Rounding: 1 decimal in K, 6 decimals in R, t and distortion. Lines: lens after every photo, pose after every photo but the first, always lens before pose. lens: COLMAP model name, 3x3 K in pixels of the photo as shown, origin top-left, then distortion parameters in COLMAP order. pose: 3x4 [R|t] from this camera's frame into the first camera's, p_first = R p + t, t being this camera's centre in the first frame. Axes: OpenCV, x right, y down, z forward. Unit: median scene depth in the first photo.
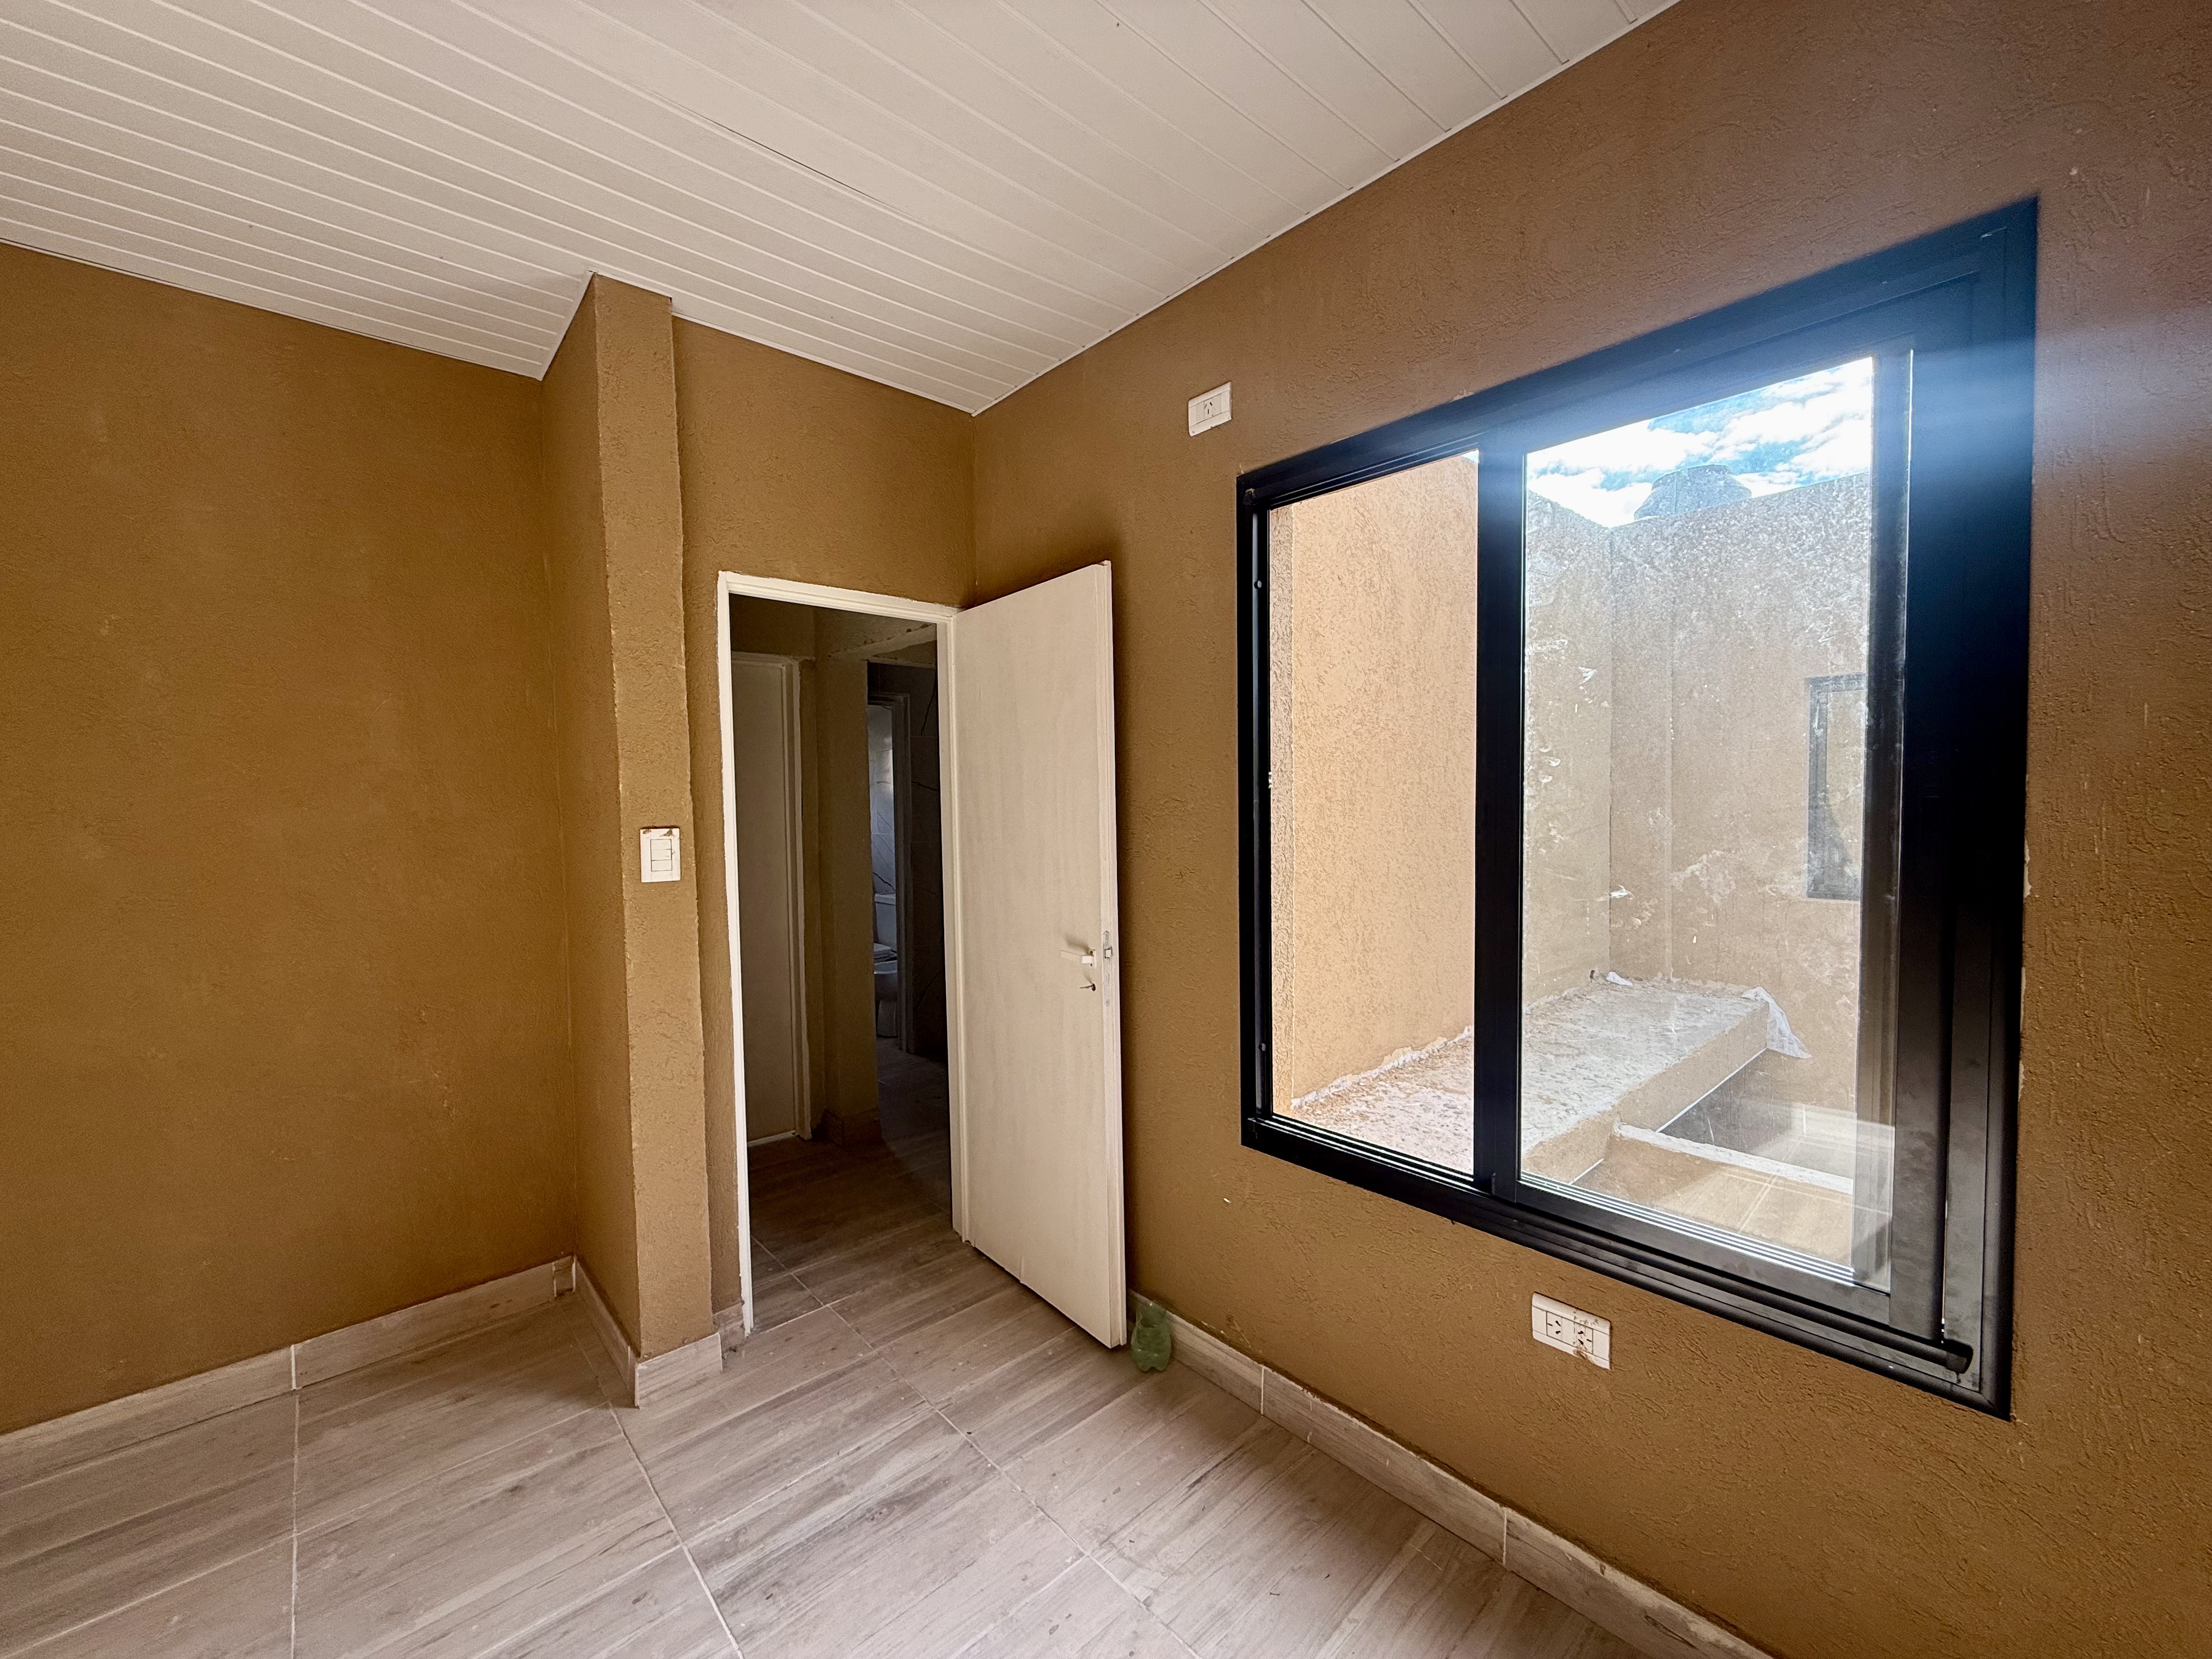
lens RADIAL K [[878.7, 0, 1105.3], [0, 878.7, 823.4], [0, 0, 1]] dist [0.000384, 0.000236]
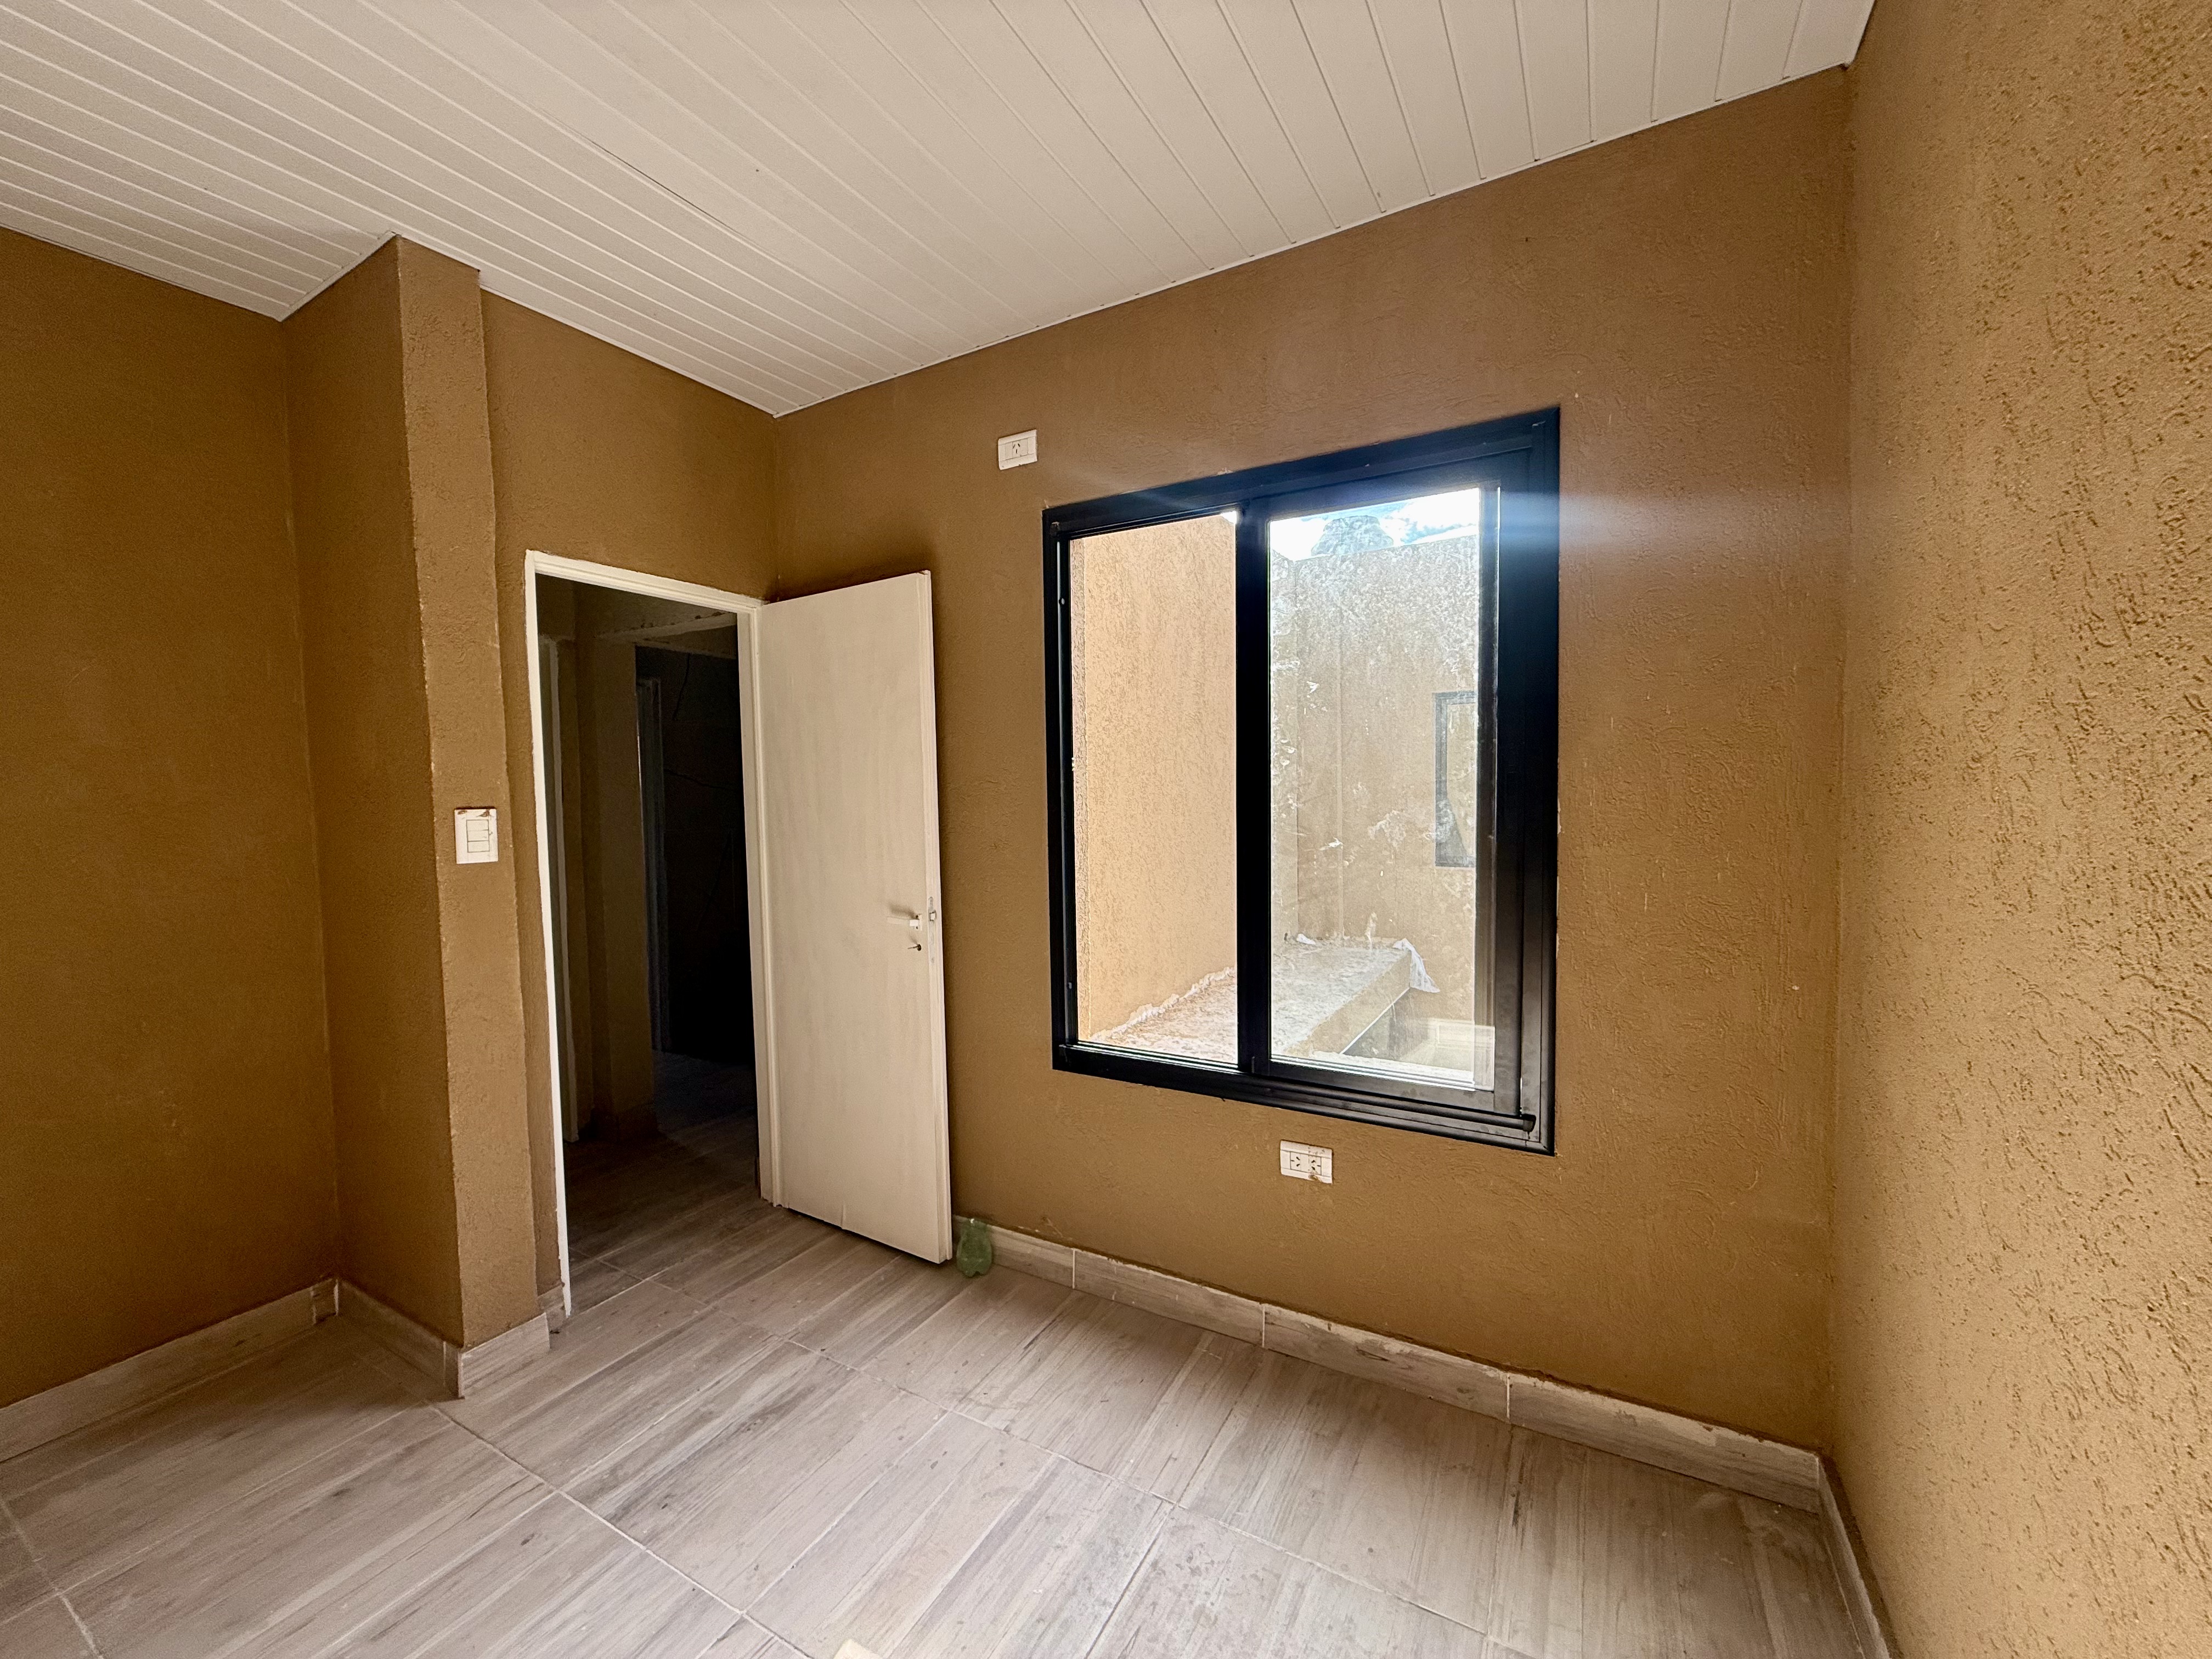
lens RADIAL K [[878.7, 0, 1108.3], [0, 878.7, 821.0], [0, 0, 1]] dist [0.000384, 0.000236]
pose [[0.948585, -0.012911, 0.316260, -0.147906], [0.012319, 0.999917, 0.003871, 0.024306], [-0.316283, 0.000224, 0.948665, -0.159713]]
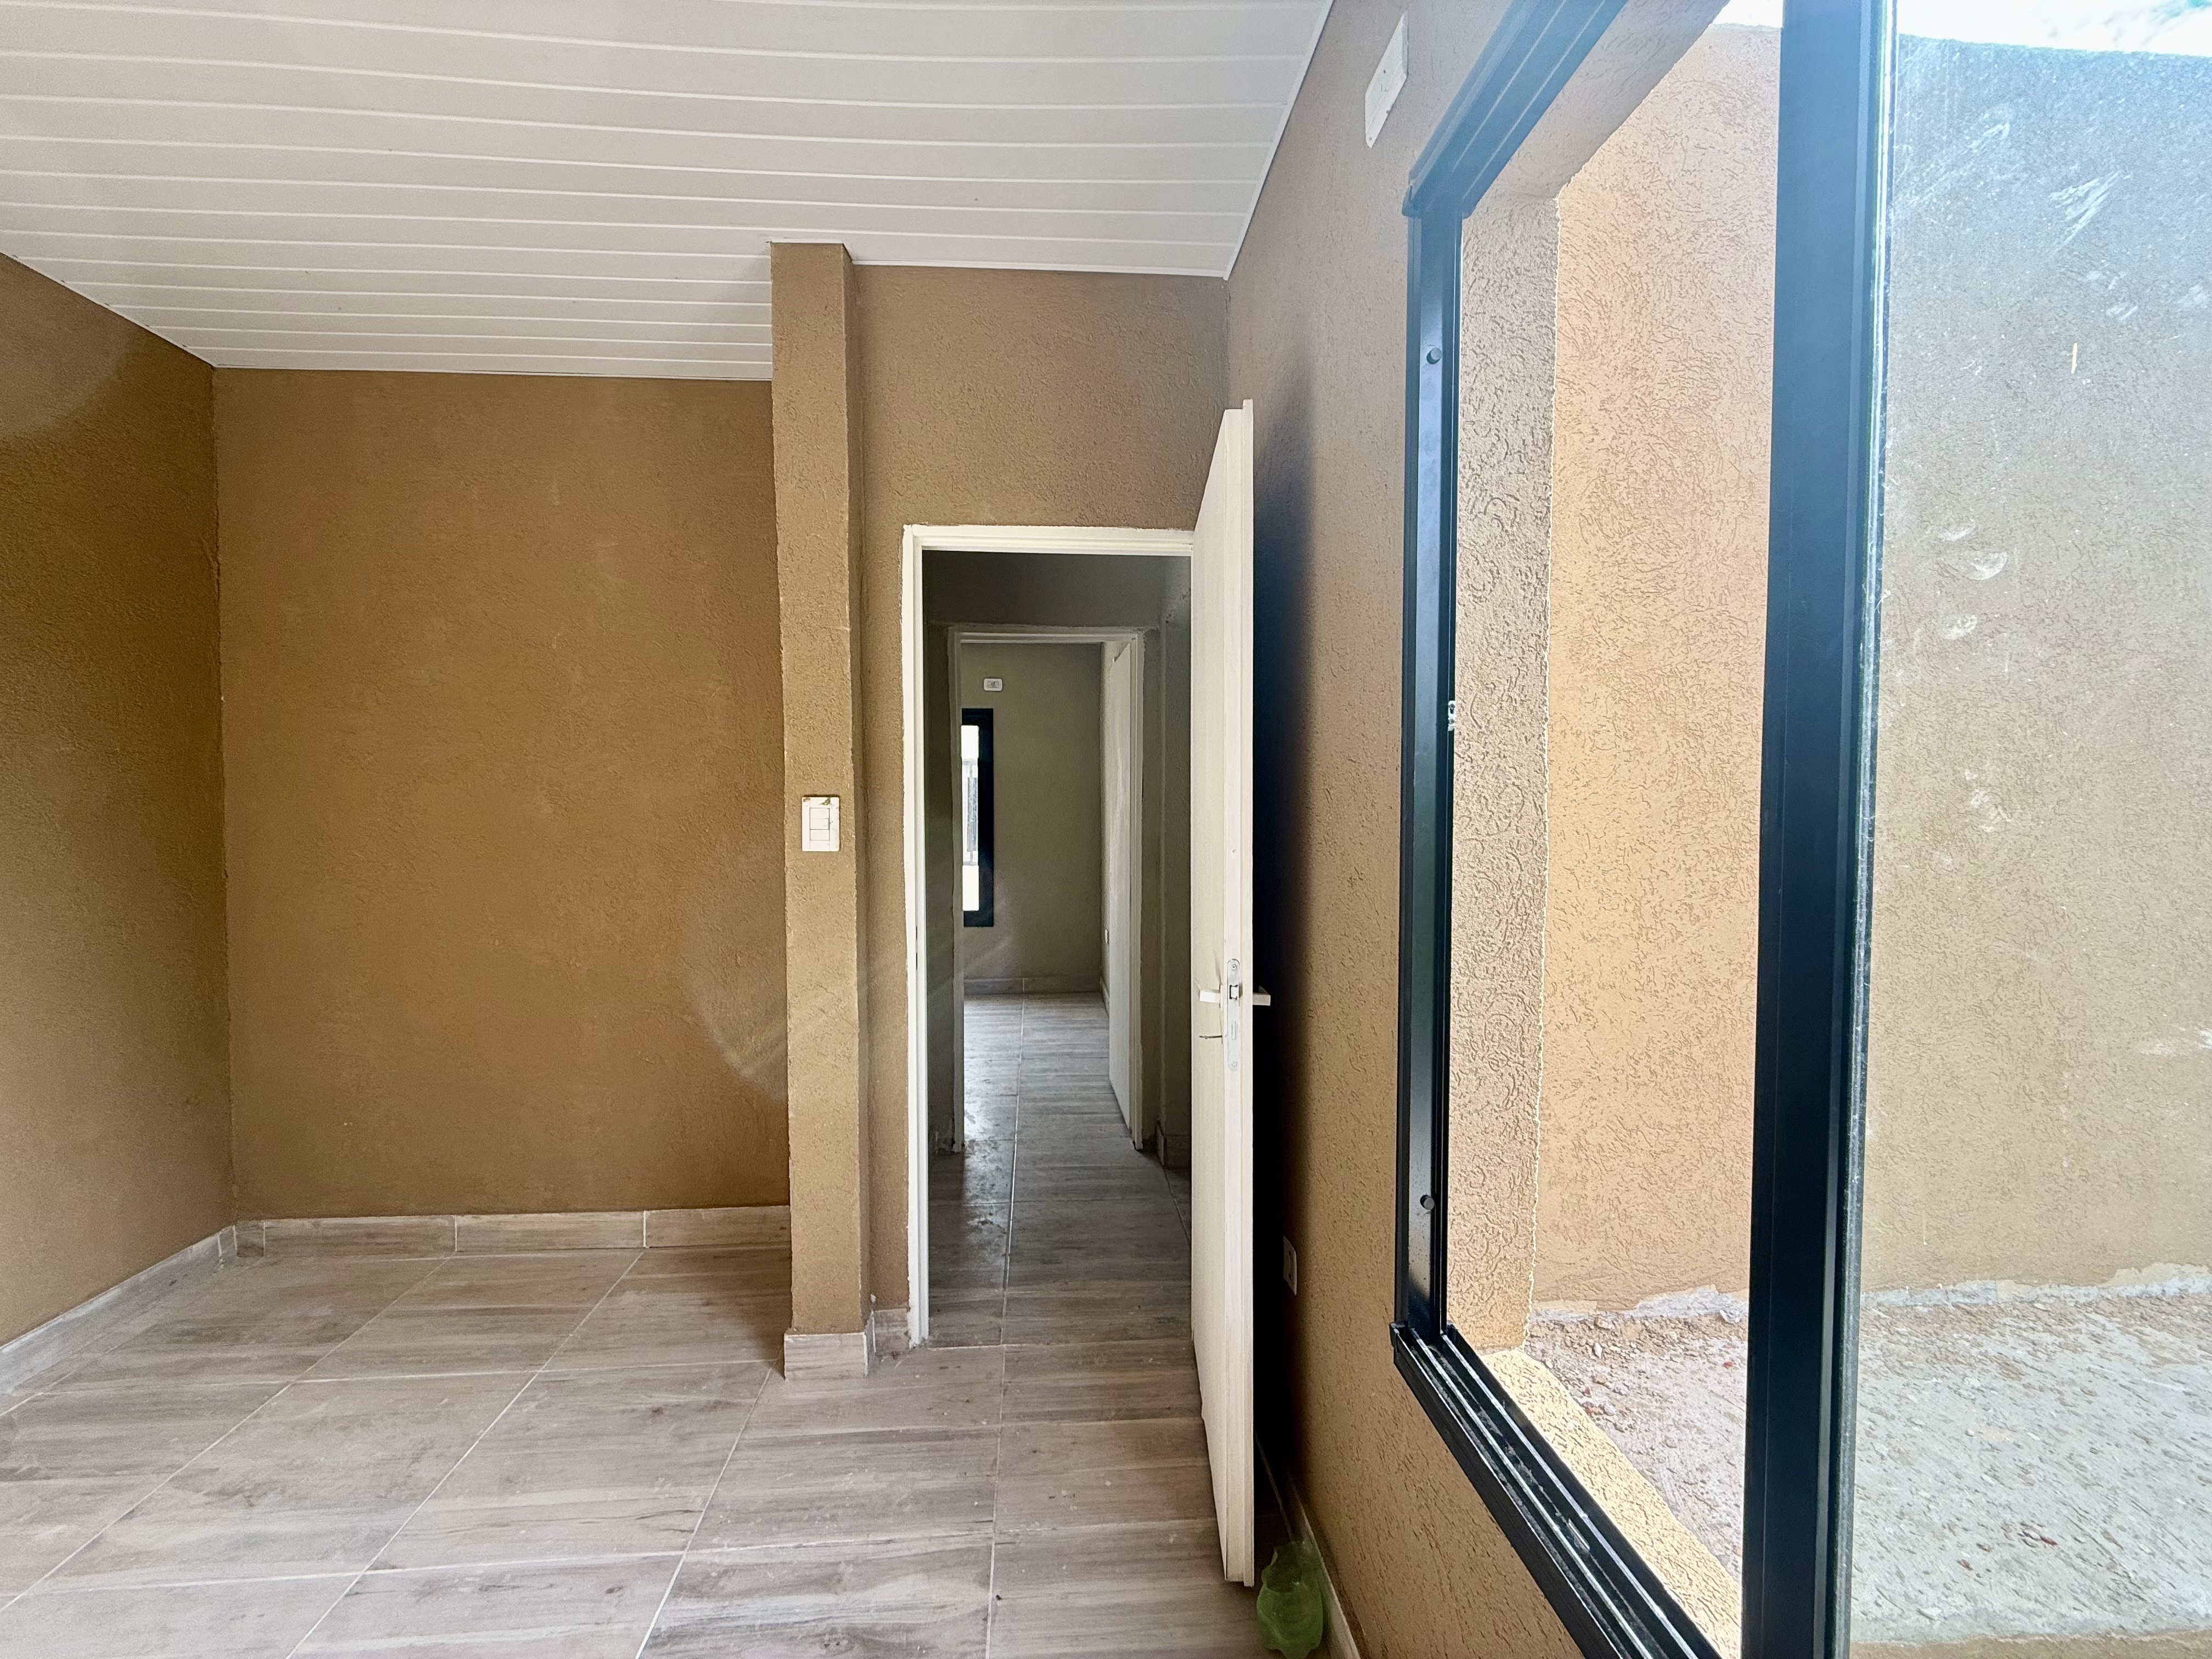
lens RADIAL K [[878.7, 0, 1110.0], [0, 878.7, 826.2], [0, 0, 1]] dist [0.000384, 0.000236]
pose [[0.784288, 0.029098, -0.619714, 0.352871], [-0.028214, 0.999539, 0.011226, 0.018537], [0.619755, 0.008680, 0.784748, 0.439420]]
